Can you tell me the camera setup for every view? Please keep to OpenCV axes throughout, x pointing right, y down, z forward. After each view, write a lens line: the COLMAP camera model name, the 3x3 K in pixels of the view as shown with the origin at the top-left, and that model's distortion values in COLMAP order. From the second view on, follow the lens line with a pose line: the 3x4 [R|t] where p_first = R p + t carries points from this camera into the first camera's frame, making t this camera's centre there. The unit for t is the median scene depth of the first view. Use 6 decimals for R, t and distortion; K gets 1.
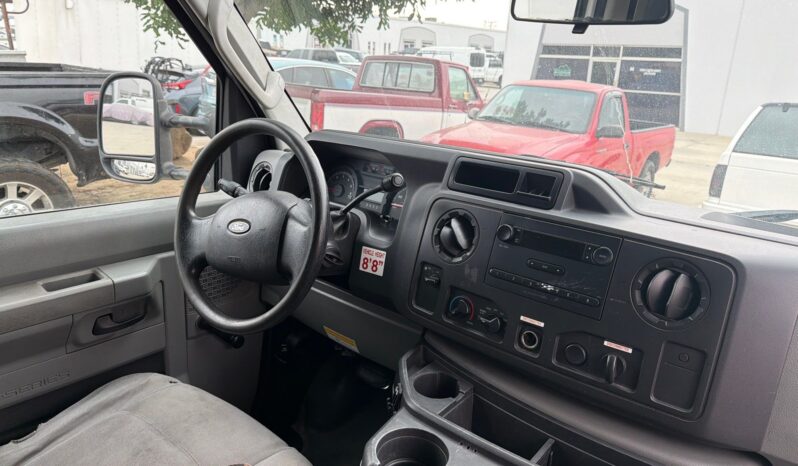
lens RADIAL K [[548.1, 0, 399.0], [0, 548.1, 233.0], [0, 0, 1]] dist [-0.004929, -0.002455]
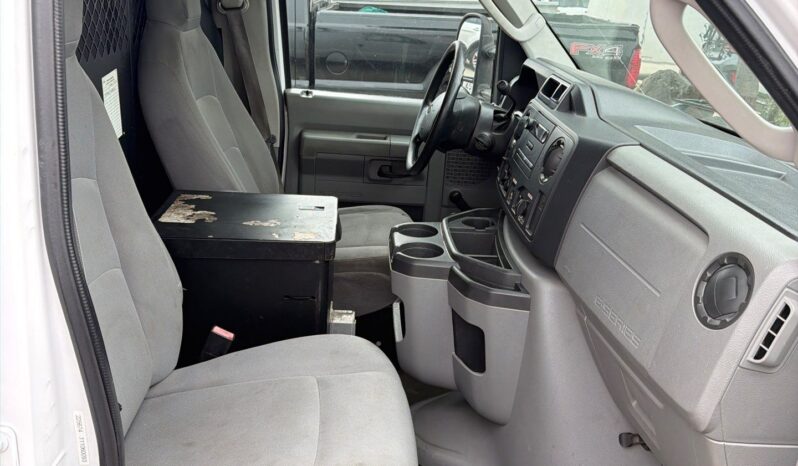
lens RADIAL K [[783.9, 0, 432.1], [0, 783.9, 231.8], [0, 0, 1]] dist [0.010288, -0.004436]
pose [[0.654970, 0.214539, -0.724560, 1.229137], [-0.243494, 0.967627, 0.066402, 0.155407], [0.715349, 0.132935, 0.686006, -0.427174]]
